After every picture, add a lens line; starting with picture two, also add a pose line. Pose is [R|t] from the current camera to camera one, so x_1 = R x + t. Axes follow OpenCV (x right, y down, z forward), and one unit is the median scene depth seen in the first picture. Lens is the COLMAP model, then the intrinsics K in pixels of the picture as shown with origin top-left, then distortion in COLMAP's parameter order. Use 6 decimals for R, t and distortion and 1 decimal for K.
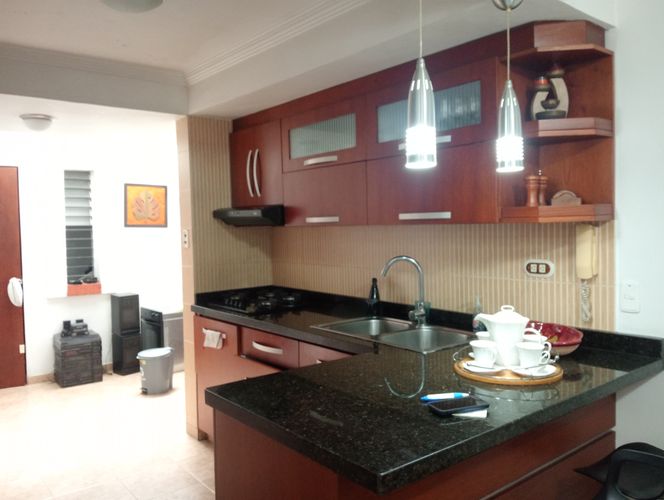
lens RADIAL K [[535.8, 0, 342.2], [0, 535.8, 248.0], [0, 0, 1]] dist [0.117546, -0.227080]
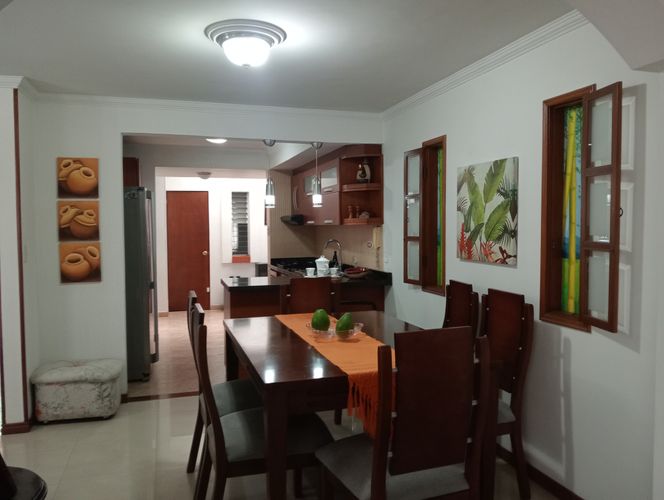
lens RADIAL K [[535.8, 0, 342.2], [0, 535.8, 248.0], [0, 0, 1]] dist [0.117546, -0.227080]
pose [[0.926206, 0.028955, -0.375905, 0.675301], [-0.028201, 0.999574, 0.007509, 0.022024], [0.375962, 0.003646, 0.926628, -0.693574]]
